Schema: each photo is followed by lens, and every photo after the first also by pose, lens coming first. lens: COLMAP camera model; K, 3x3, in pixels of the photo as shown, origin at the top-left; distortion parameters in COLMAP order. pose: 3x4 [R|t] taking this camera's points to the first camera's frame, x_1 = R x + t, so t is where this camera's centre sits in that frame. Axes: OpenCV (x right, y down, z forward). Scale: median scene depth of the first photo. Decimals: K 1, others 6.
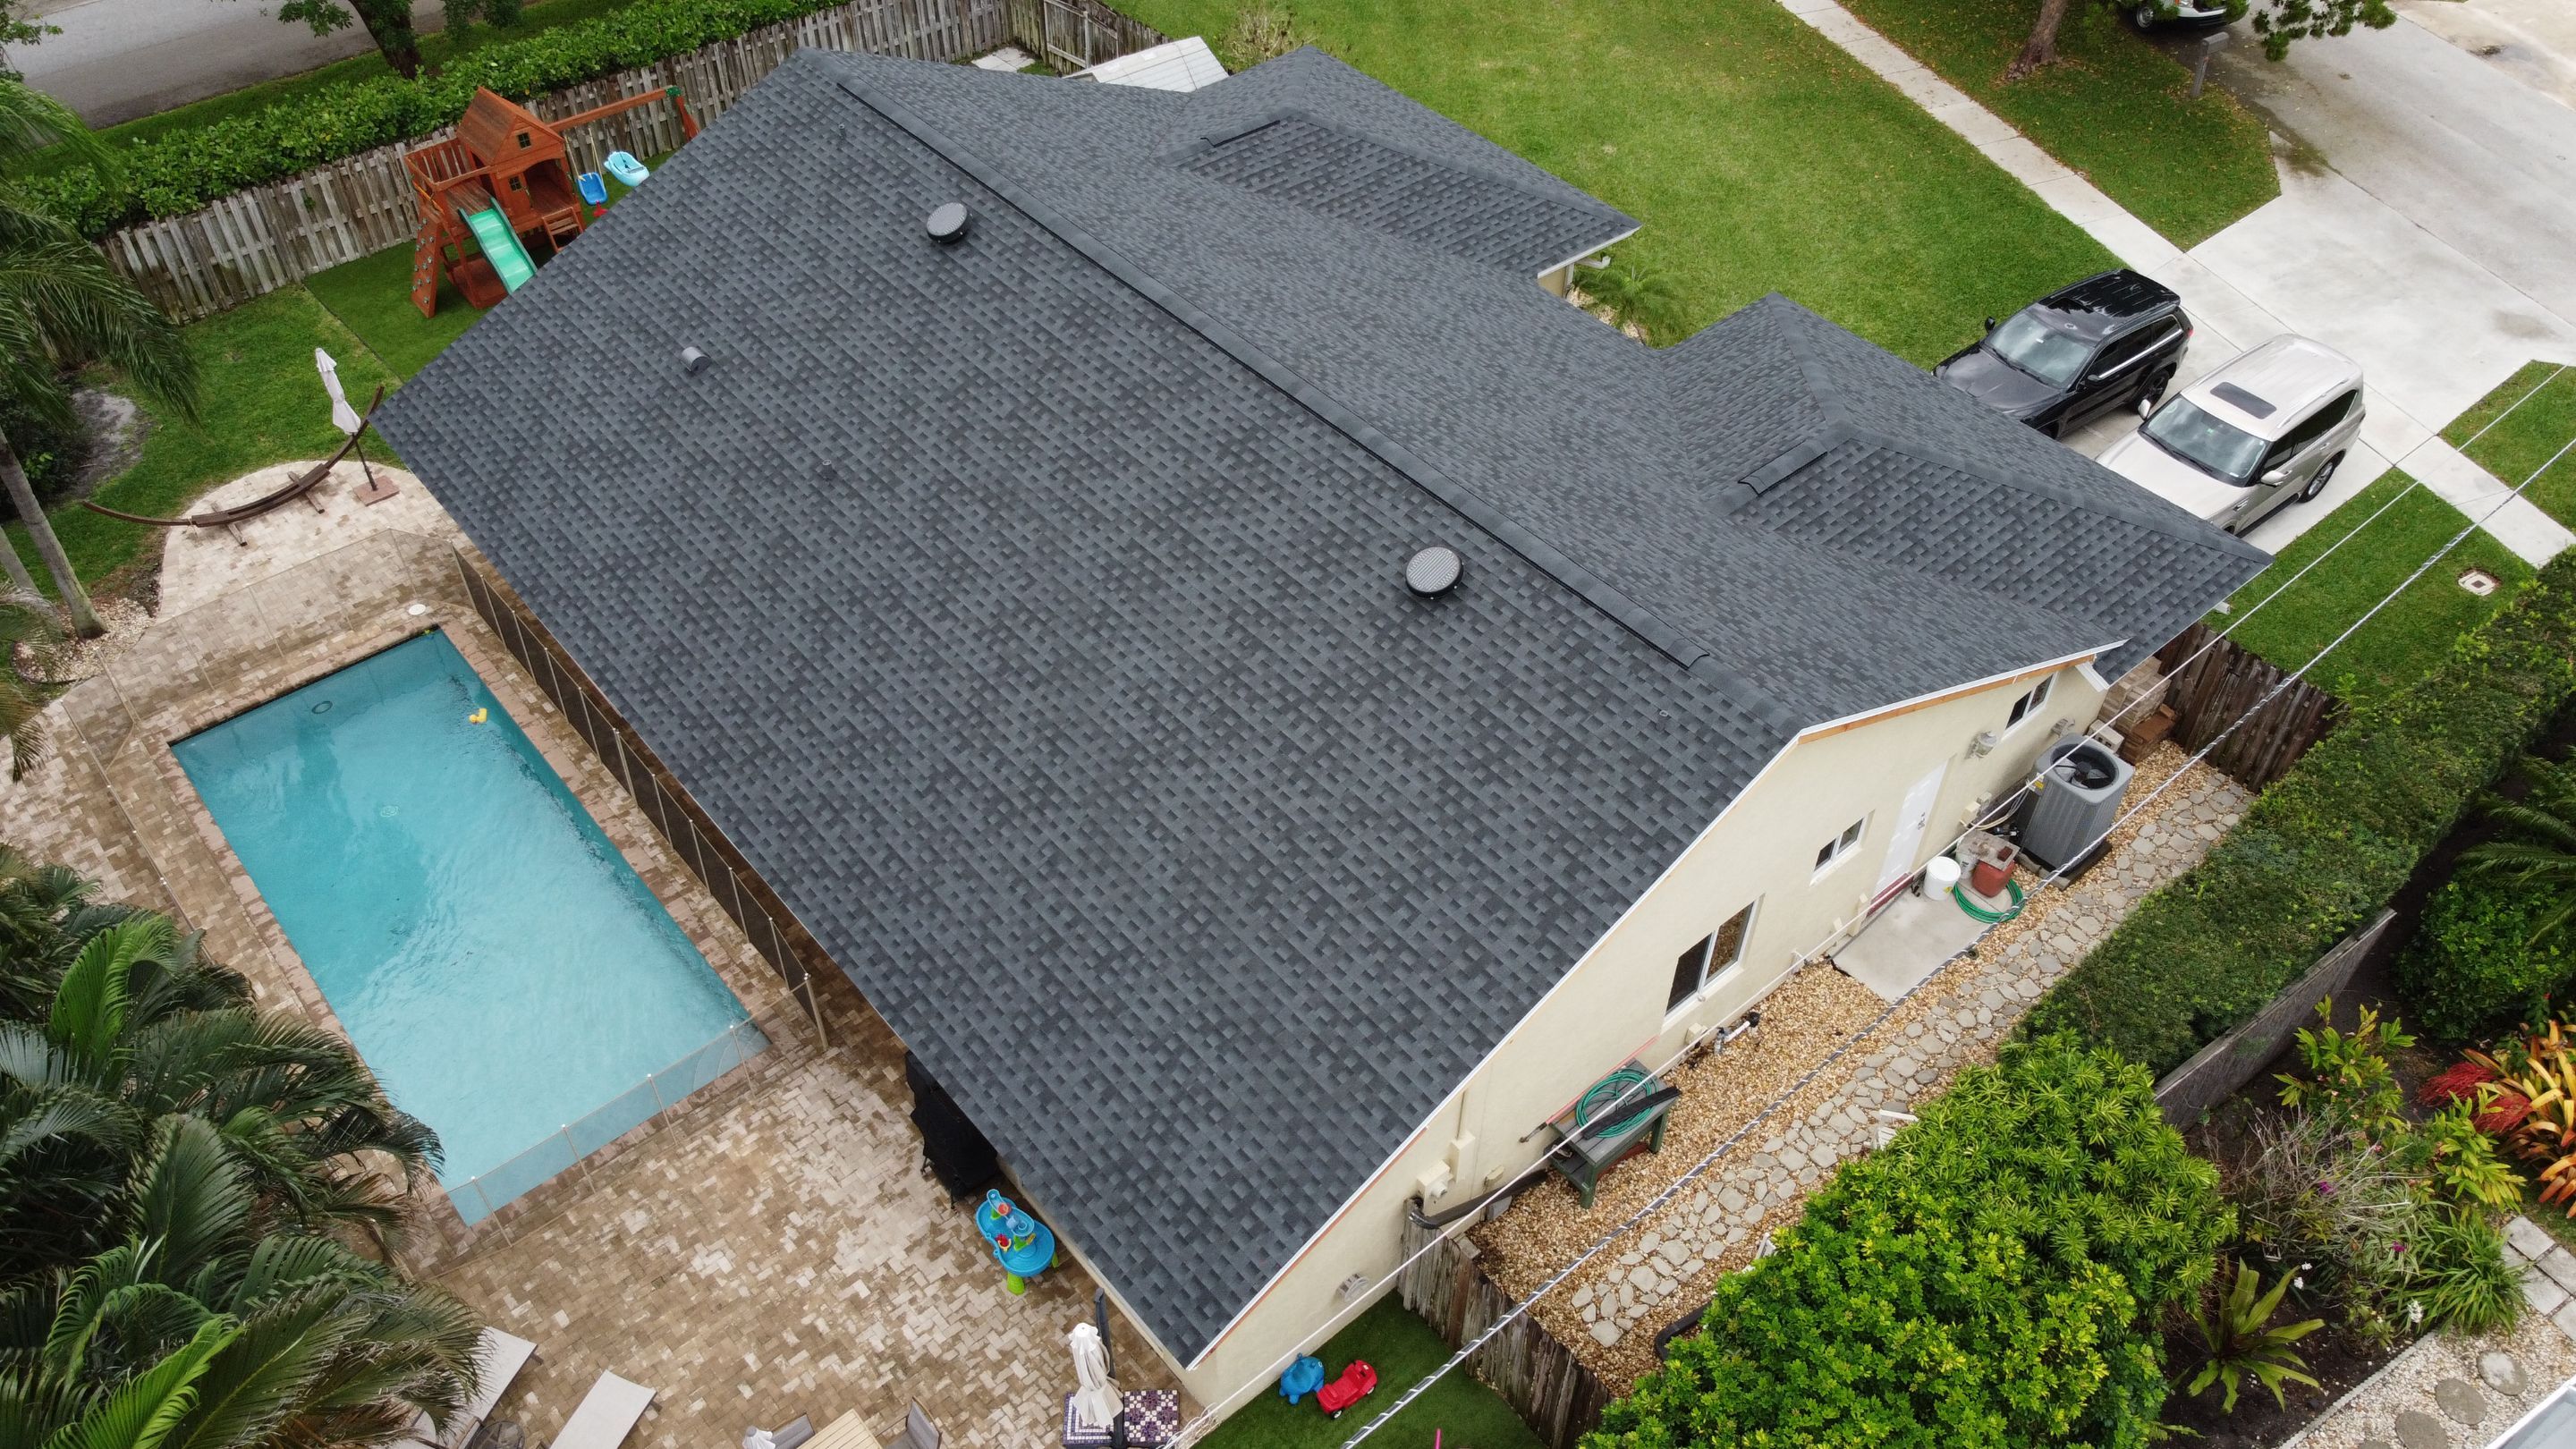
lens RADIAL K [[1957.7, 0, 1285.1], [0, 1957.7, 715.6], [0, 0, 1]] dist [-0.000861, 0.000874]
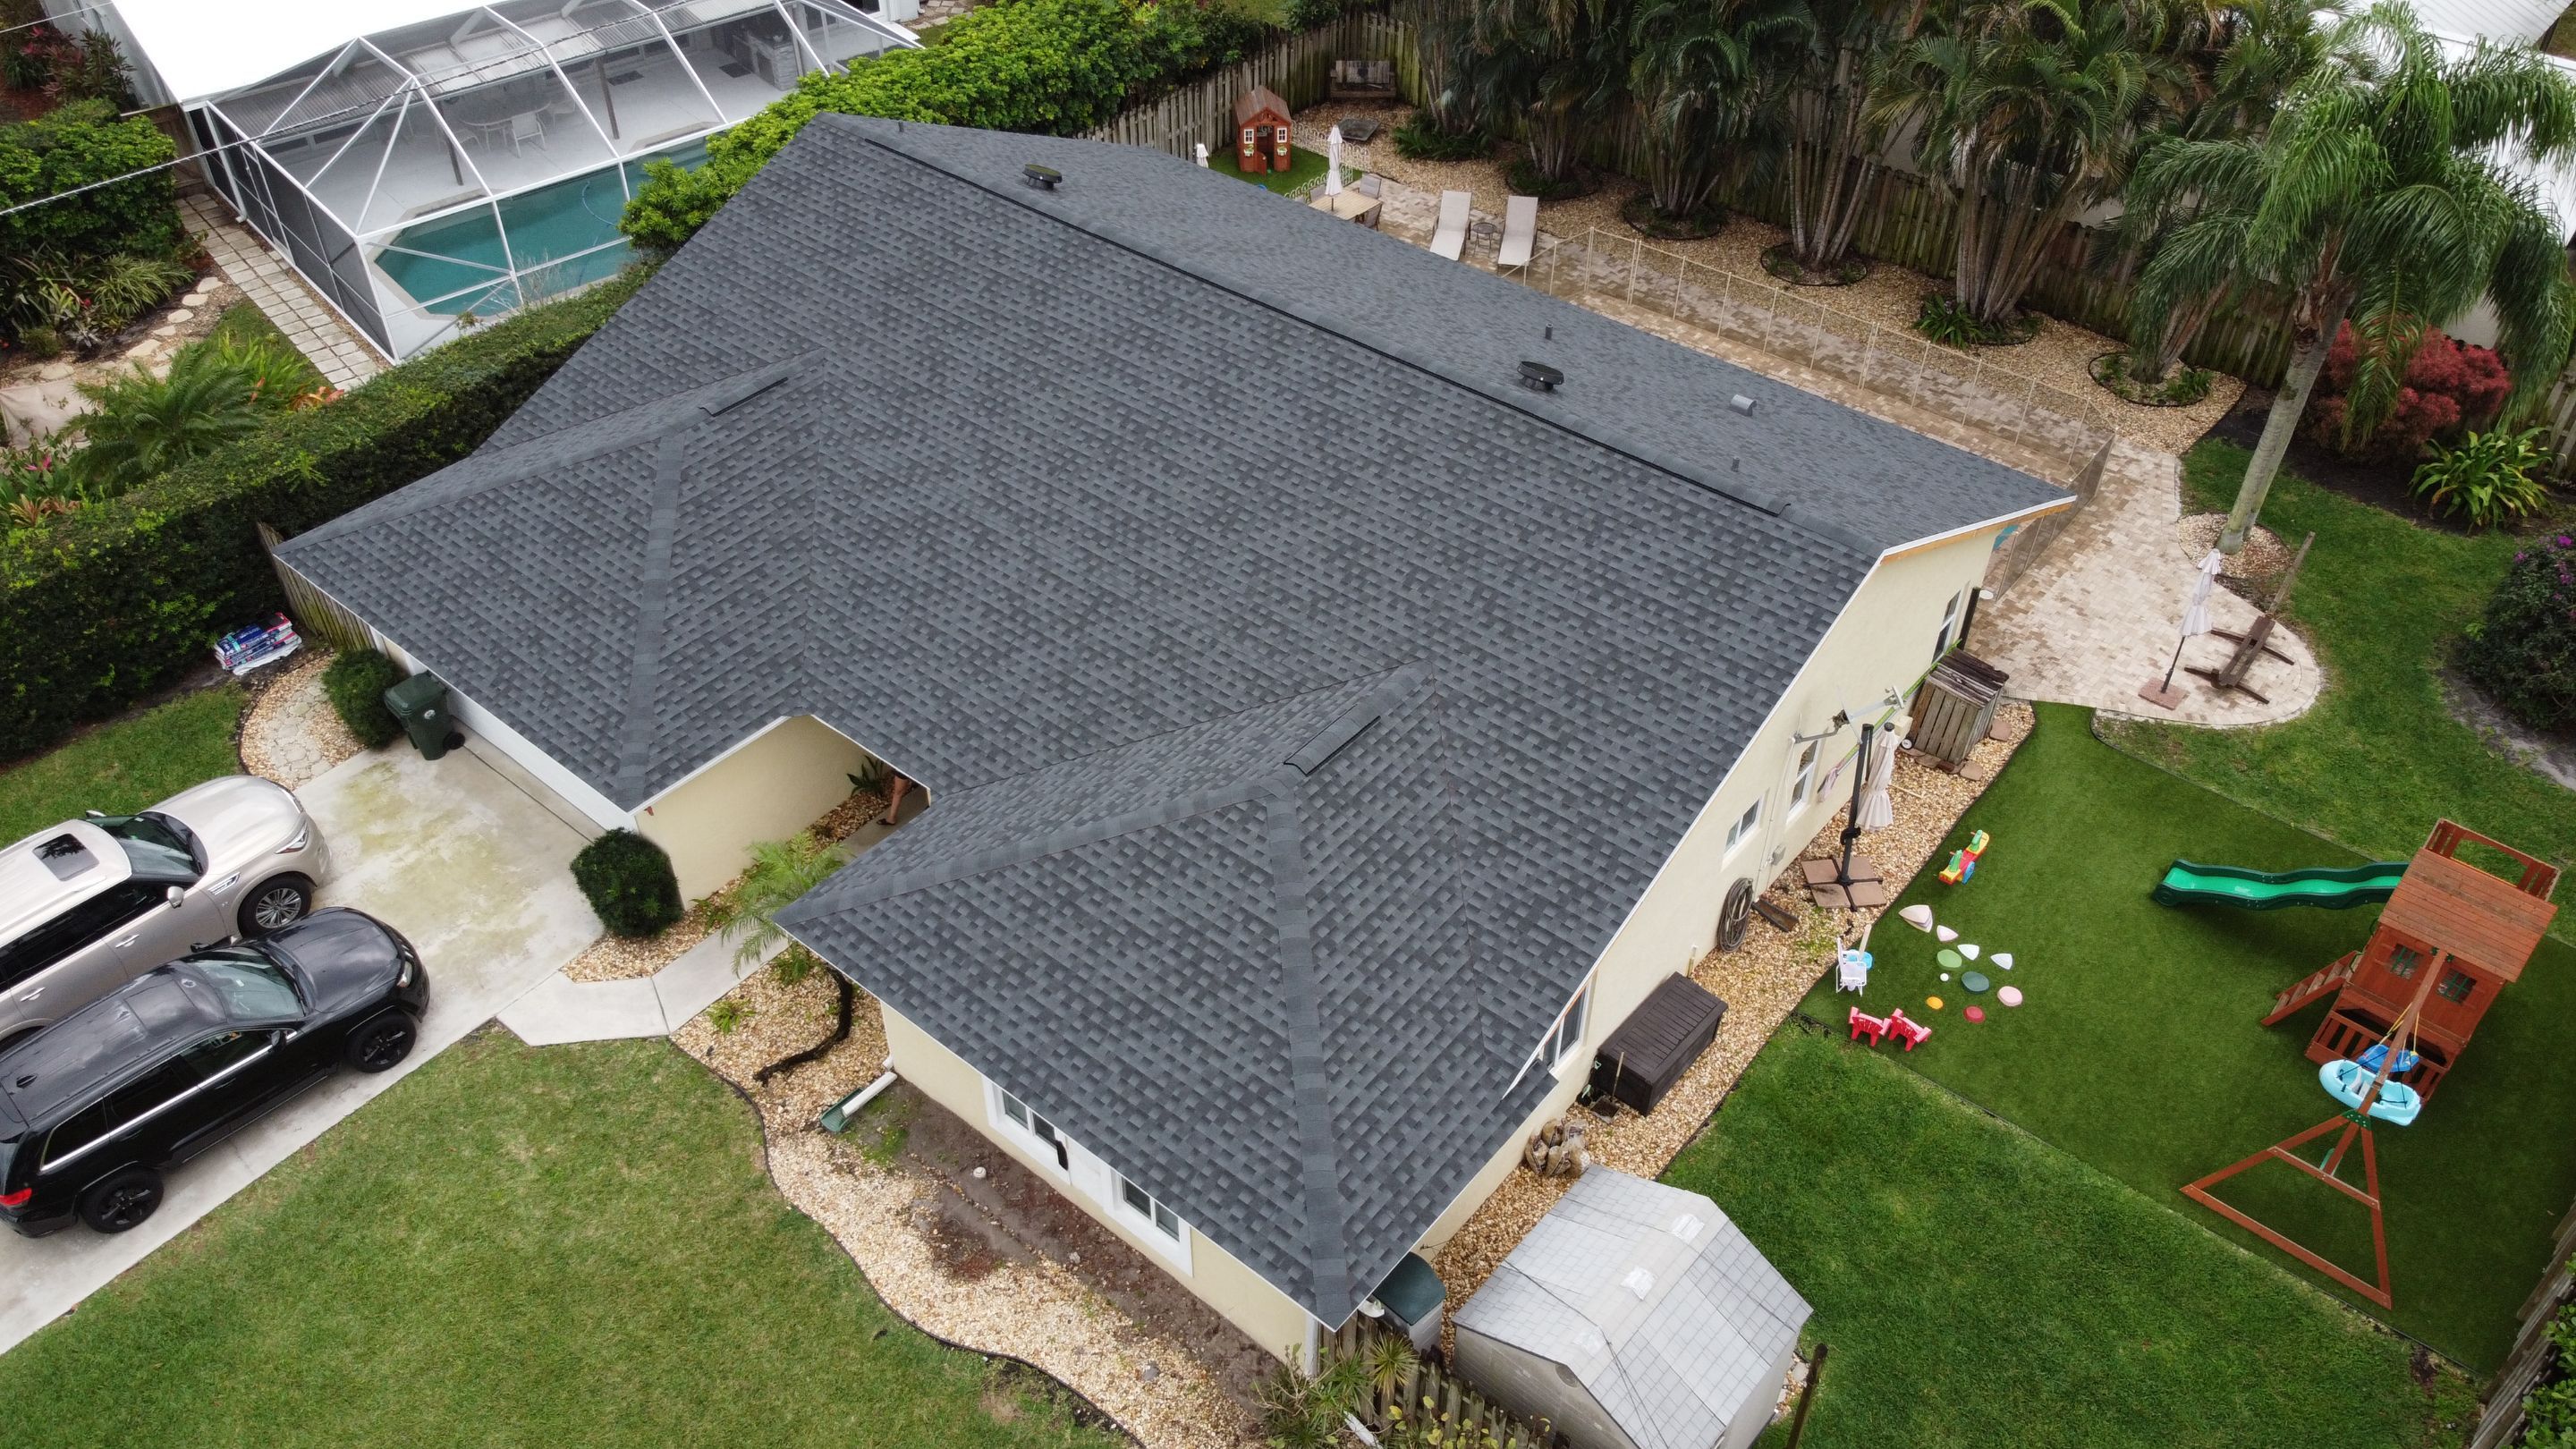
lens RADIAL K [[1949.7, 0, 1285.0], [0, 1949.7, 715.5], [0, 0, 1]] dist [0.003240, -0.008368]
pose [[-0.985842, 0.100481, -0.134234, 0.113960], [-0.123888, 0.102968, 0.986939, -1.271892], [0.112990, 0.989596, -0.089062, 1.322621]]
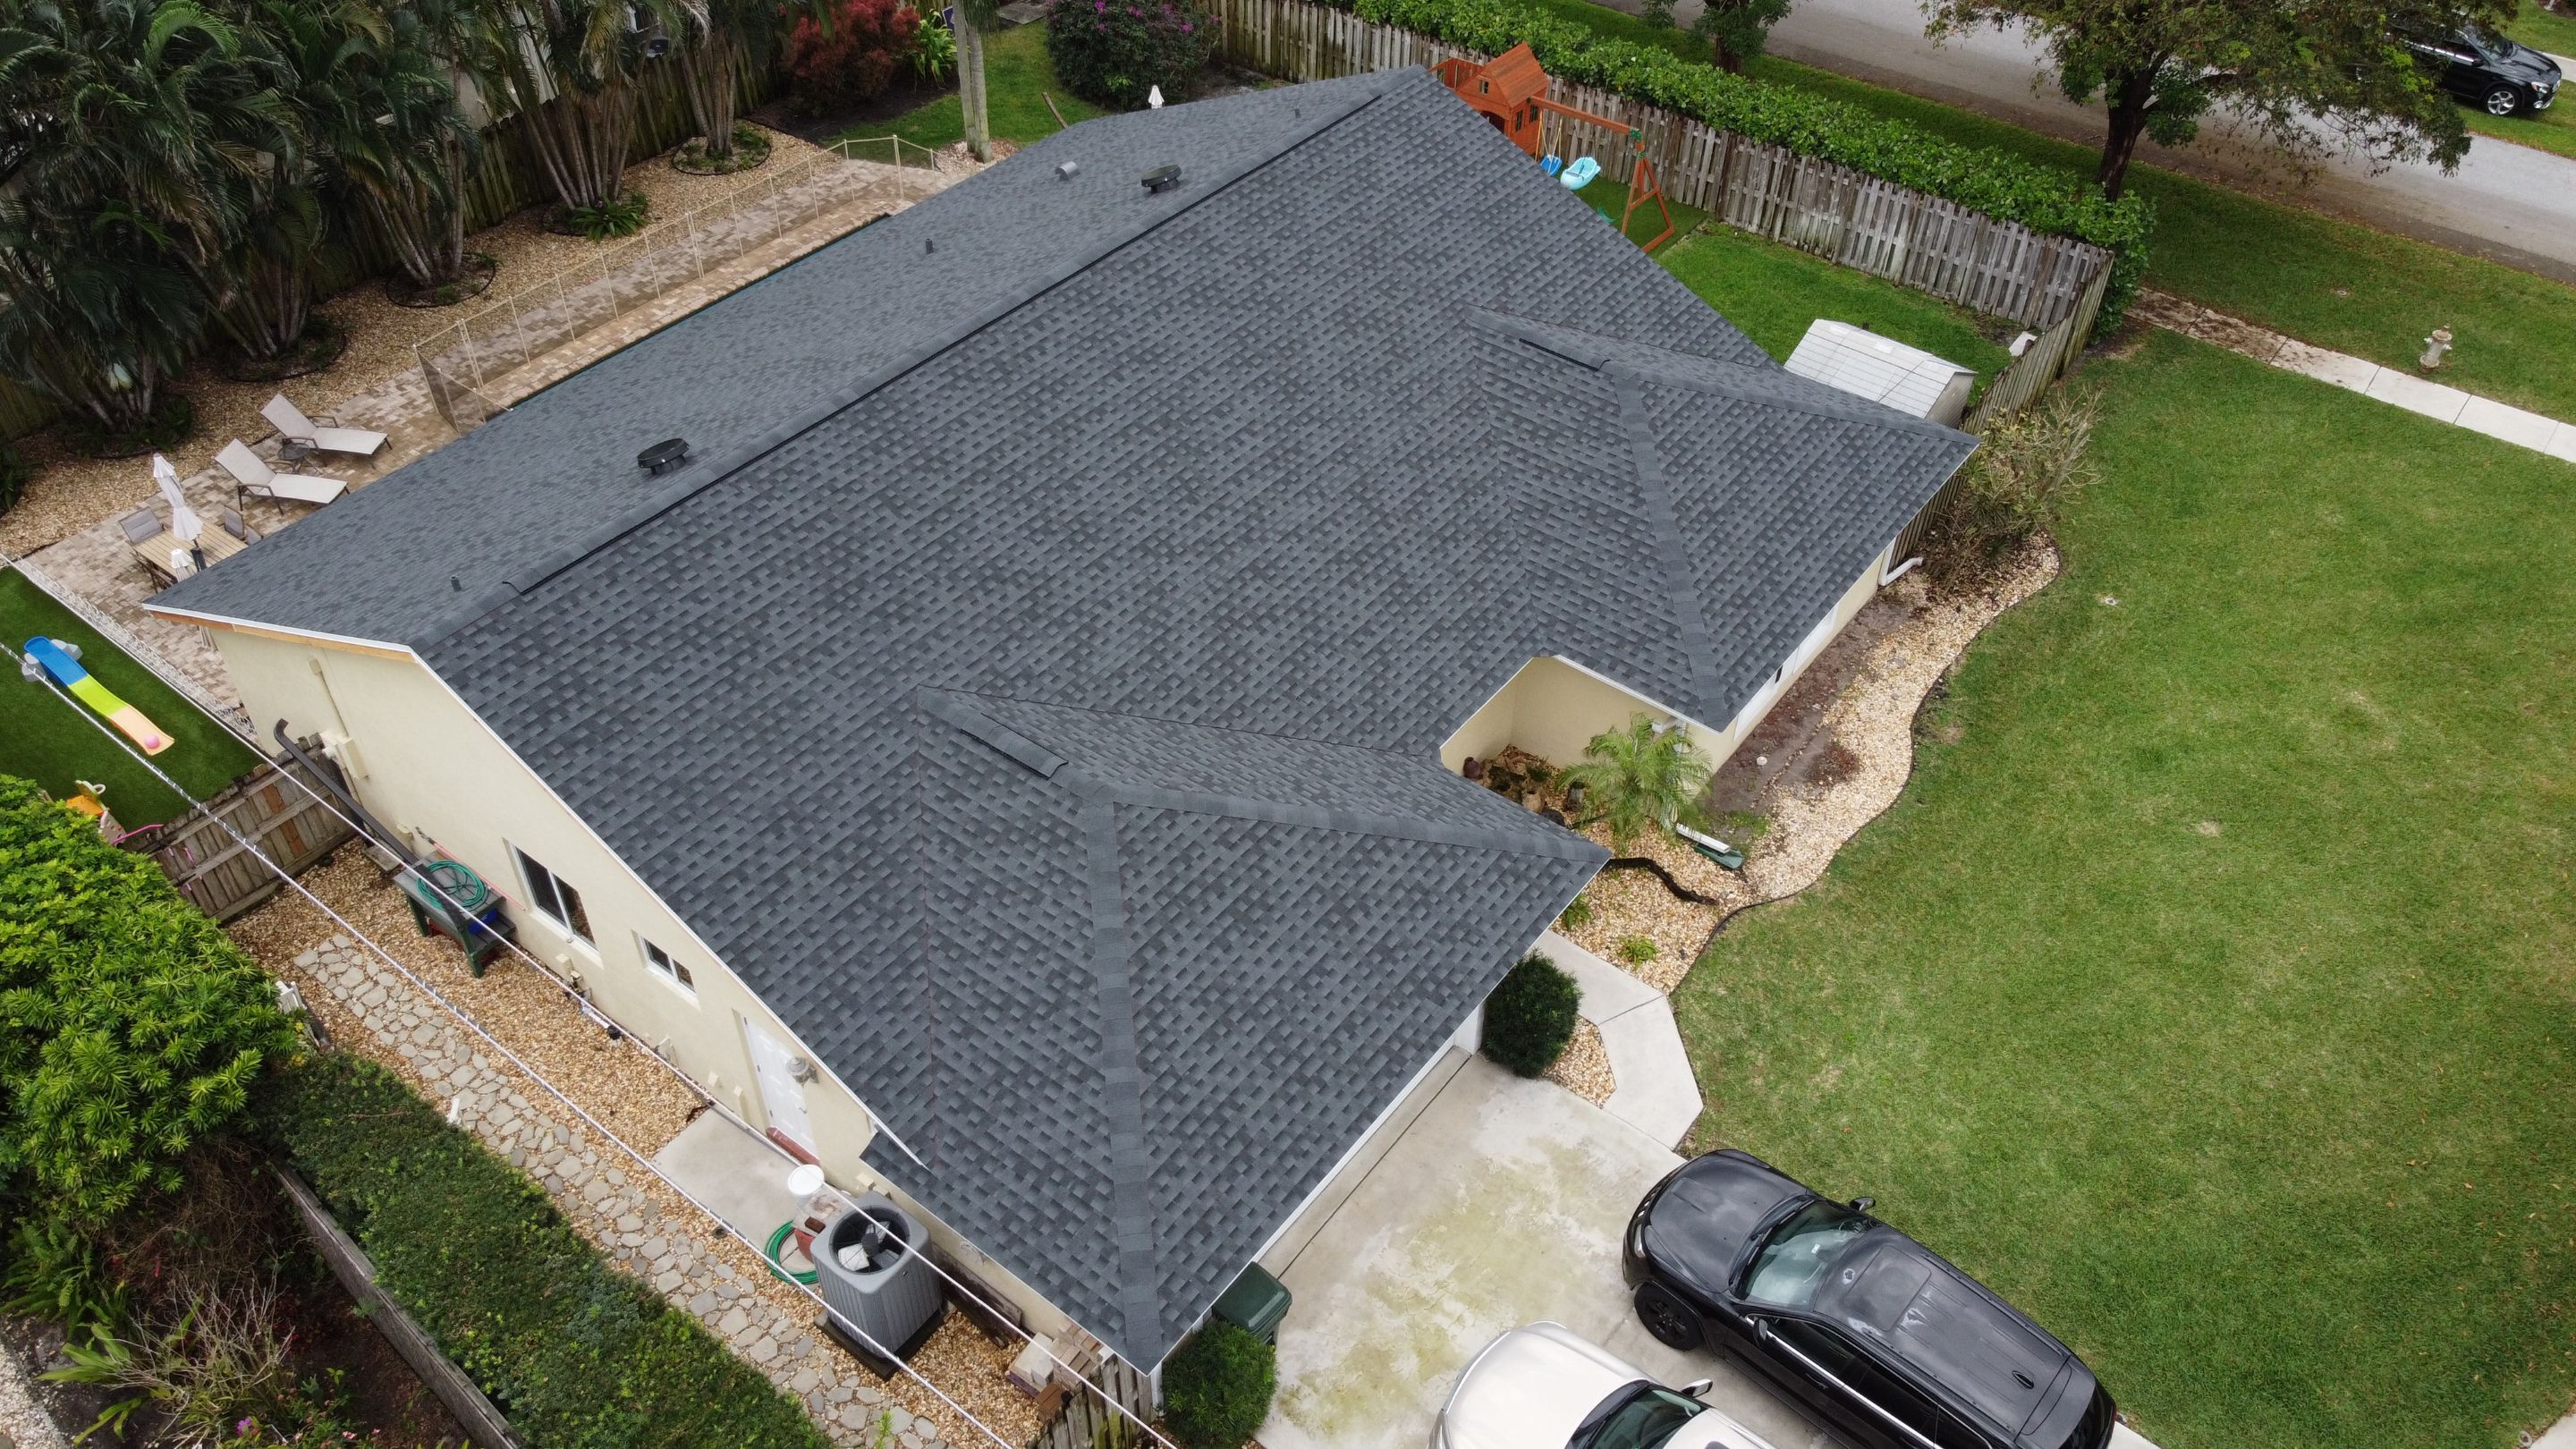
lens RADIAL K [[1948.4, 0, 1284.4], [0, 1948.4, 713.0], [0, 0, 1]] dist [0.007121, -0.005013]
pose [[0.210024, 0.647459, -0.732589, 0.924460], [-0.686825, 0.630976, 0.360750, -0.543469], [0.695817, 0.427394, 0.577212, 0.563300]]
